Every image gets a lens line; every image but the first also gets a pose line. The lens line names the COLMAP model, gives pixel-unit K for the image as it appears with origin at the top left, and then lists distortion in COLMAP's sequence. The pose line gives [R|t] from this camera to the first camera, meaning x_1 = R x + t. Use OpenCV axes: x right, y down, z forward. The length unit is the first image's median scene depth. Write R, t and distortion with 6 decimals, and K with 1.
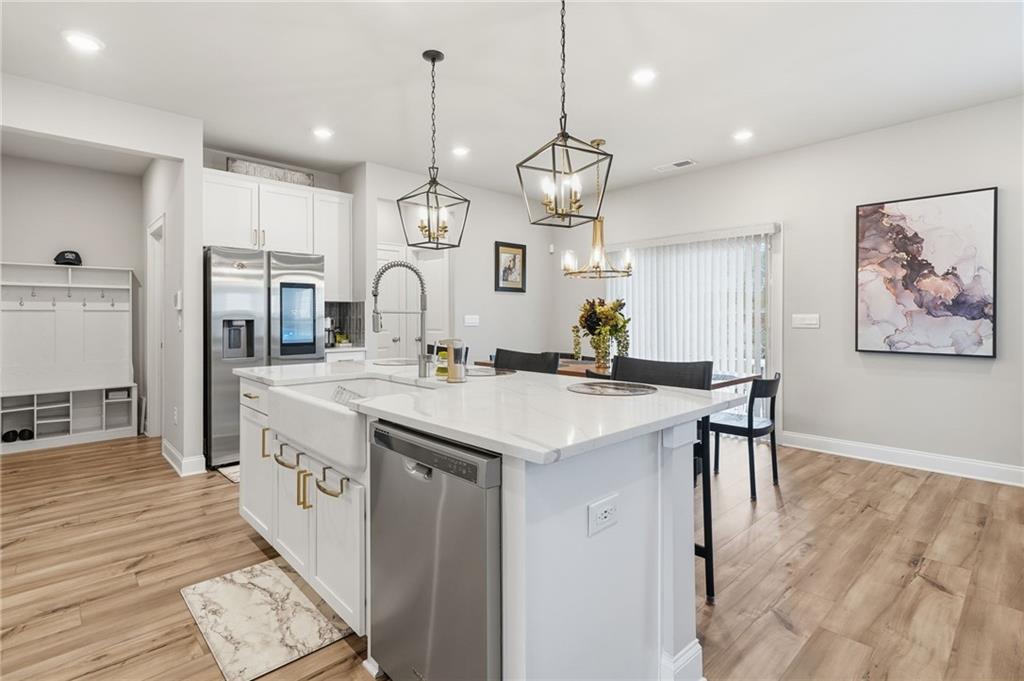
lens RADIAL K [[496.8, 0, 512.7], [0, 496.8, 325.3], [0, 0, 1]] dist [0.007761, -0.000902]
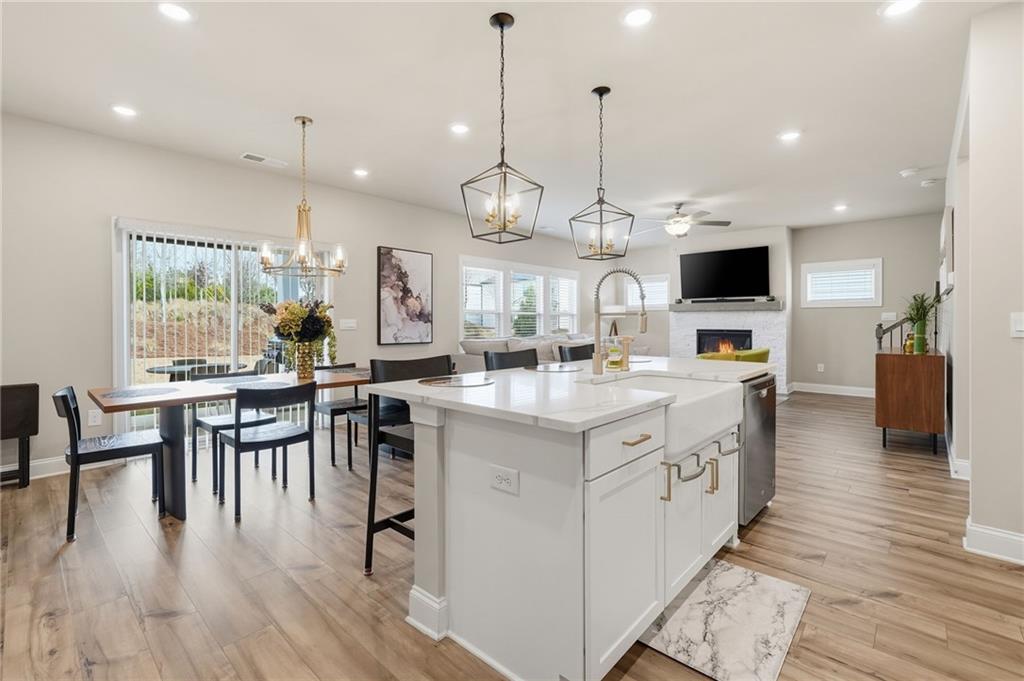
lens RADIAL K [[446.9, 0, 502.2], [0, 446.9, 323.6], [0, 0, 1]] dist [-0.001432, -0.000008]
pose [[-0.063415, -0.000094, 0.997987, -0.747321], [0.012144, 0.999926, 0.000866, -0.007332], [-0.997913, 0.012175, -0.063409, 0.826256]]
